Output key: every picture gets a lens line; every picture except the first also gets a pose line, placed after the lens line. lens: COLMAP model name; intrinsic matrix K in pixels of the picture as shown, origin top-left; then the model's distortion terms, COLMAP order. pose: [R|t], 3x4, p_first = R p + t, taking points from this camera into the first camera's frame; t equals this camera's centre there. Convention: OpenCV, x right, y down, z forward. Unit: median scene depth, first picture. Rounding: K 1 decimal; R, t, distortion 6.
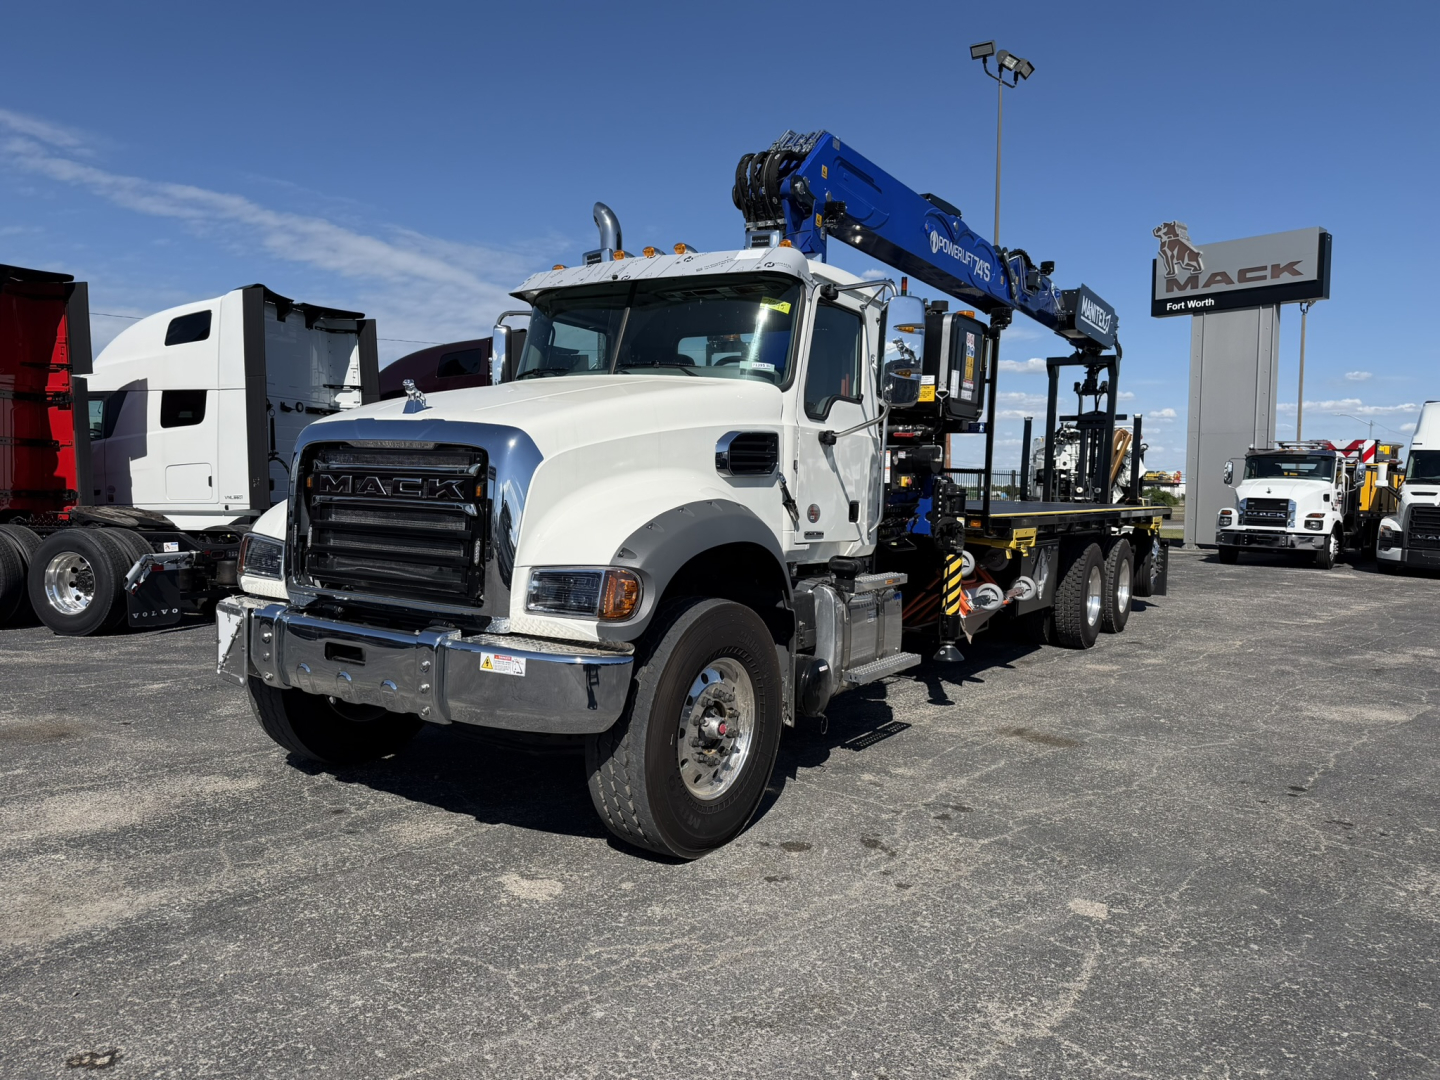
lens RADIAL K [[1005.2, 0, 731.3], [0, 1005.2, 538.9], [0, 0, 1]] dist [0.096523, -0.106767]
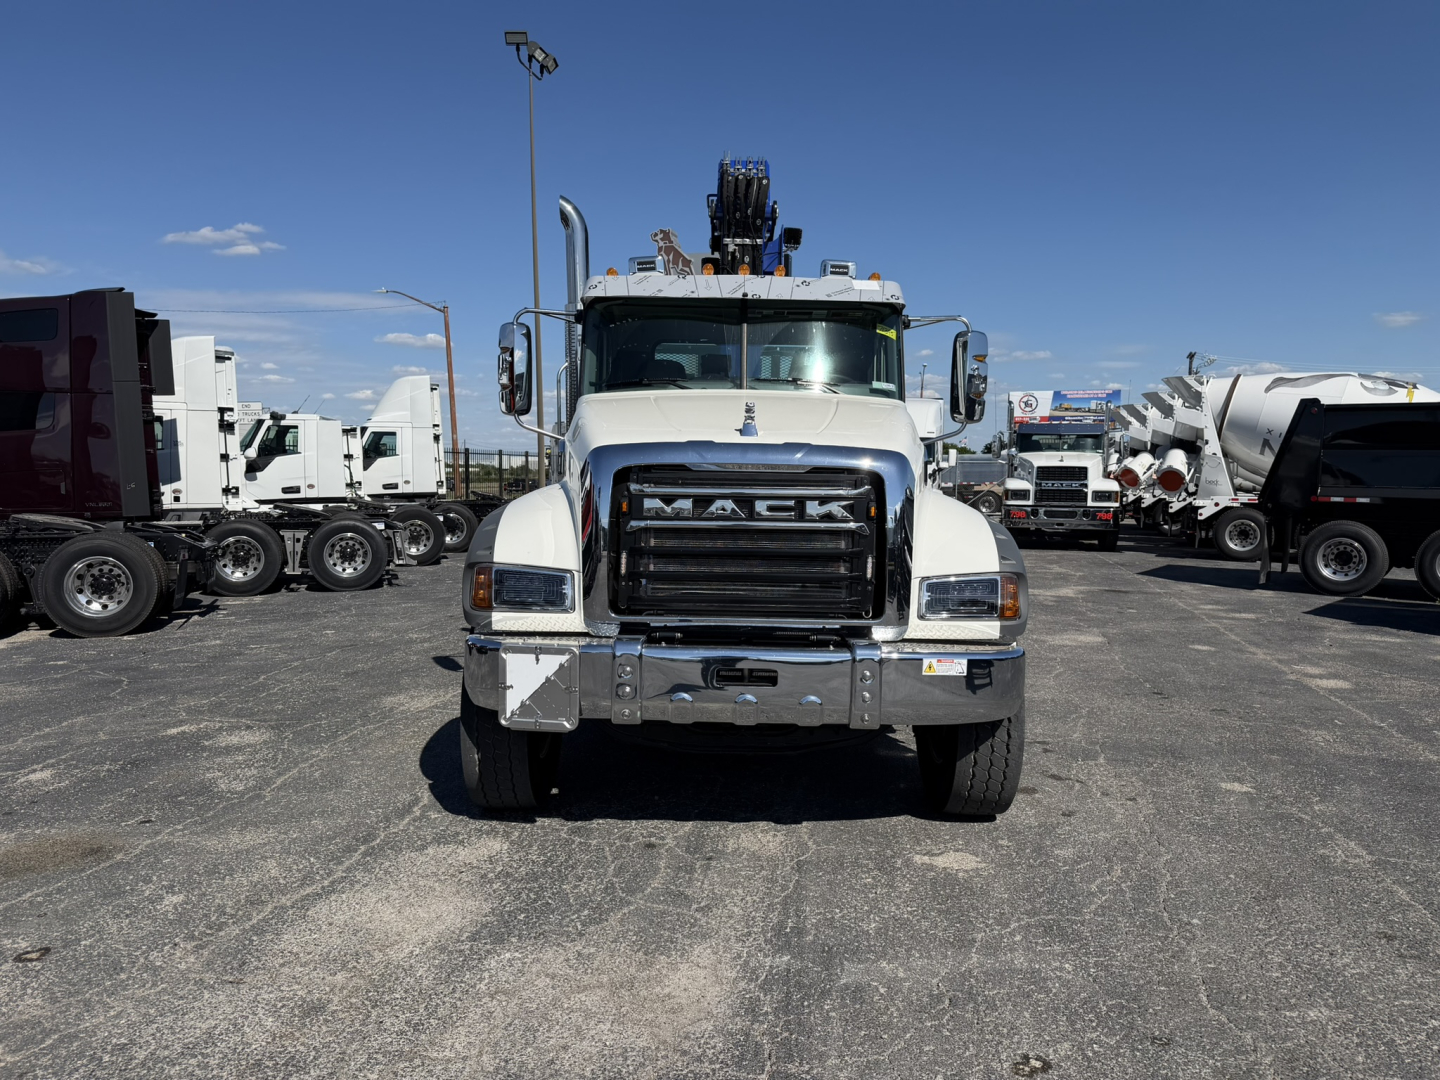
lens RADIAL K [[1005.2, 0, 731.3], [0, 1005.2, 538.9], [0, 0, 1]] dist [0.096523, -0.106767]
pose [[0.840614, -0.054406, 0.538895, -0.699947], [0.041178, 0.998482, 0.036572, -0.046608], [-0.540067, -0.008553, 0.841578, 0.130872]]
